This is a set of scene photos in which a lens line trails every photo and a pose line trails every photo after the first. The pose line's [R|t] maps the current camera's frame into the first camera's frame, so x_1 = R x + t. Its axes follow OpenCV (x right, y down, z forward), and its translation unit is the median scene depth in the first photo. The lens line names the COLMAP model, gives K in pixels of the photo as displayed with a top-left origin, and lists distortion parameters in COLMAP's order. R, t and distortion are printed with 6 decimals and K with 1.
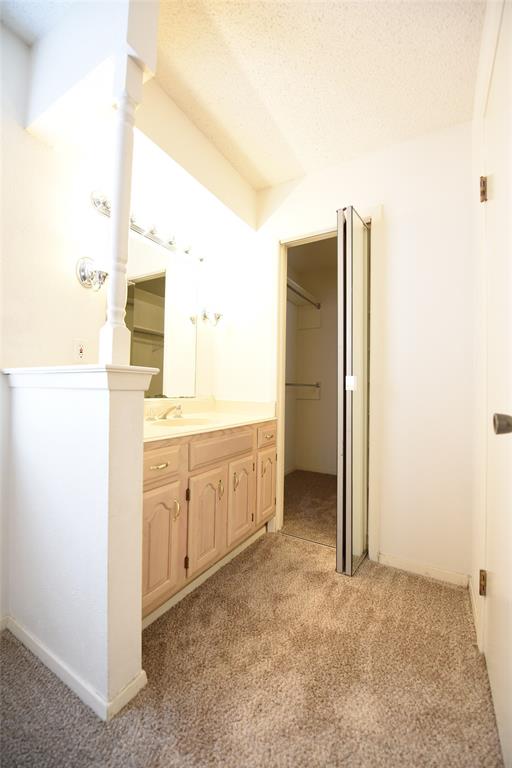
lens RADIAL K [[307.8, 0, 257.4], [0, 307.8, 384.5], [0, 0, 1]] dist [-0.013508, -0.001928]
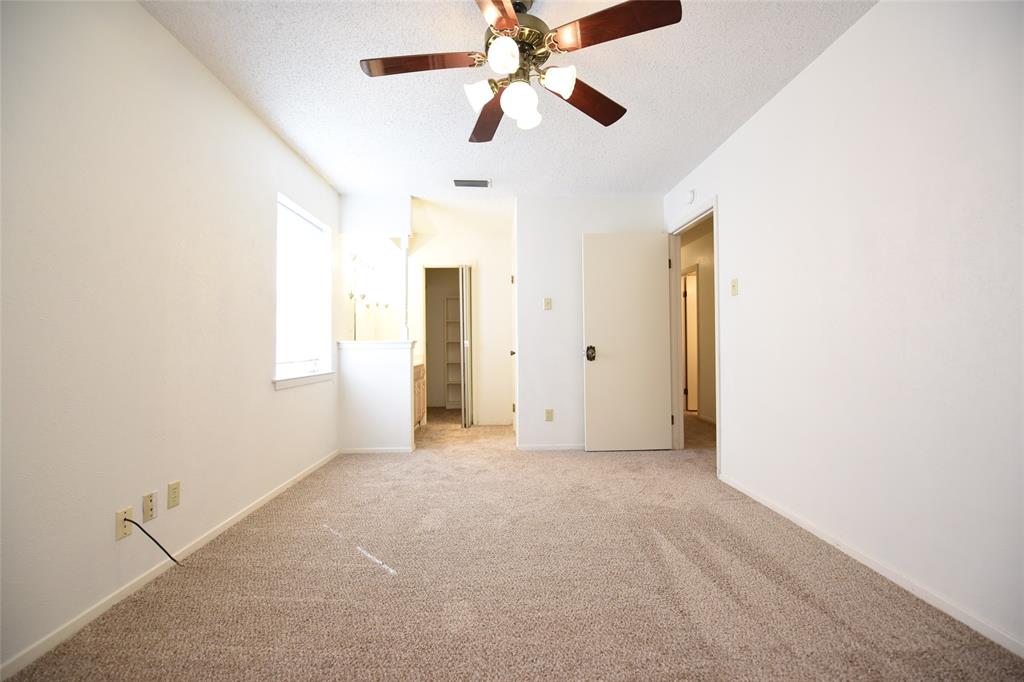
lens RADIAL K [[410.3, 0, 512.0], [0, 410.3, 342.2], [0, 0, 1]] dist [-0.013508, -0.001928]
pose [[0.845997, -0.016814, 0.532922, -0.954059], [0.013793, 0.999858, 0.009650, -0.040281], [-0.533009, -0.000813, 0.846109, -1.621303]]
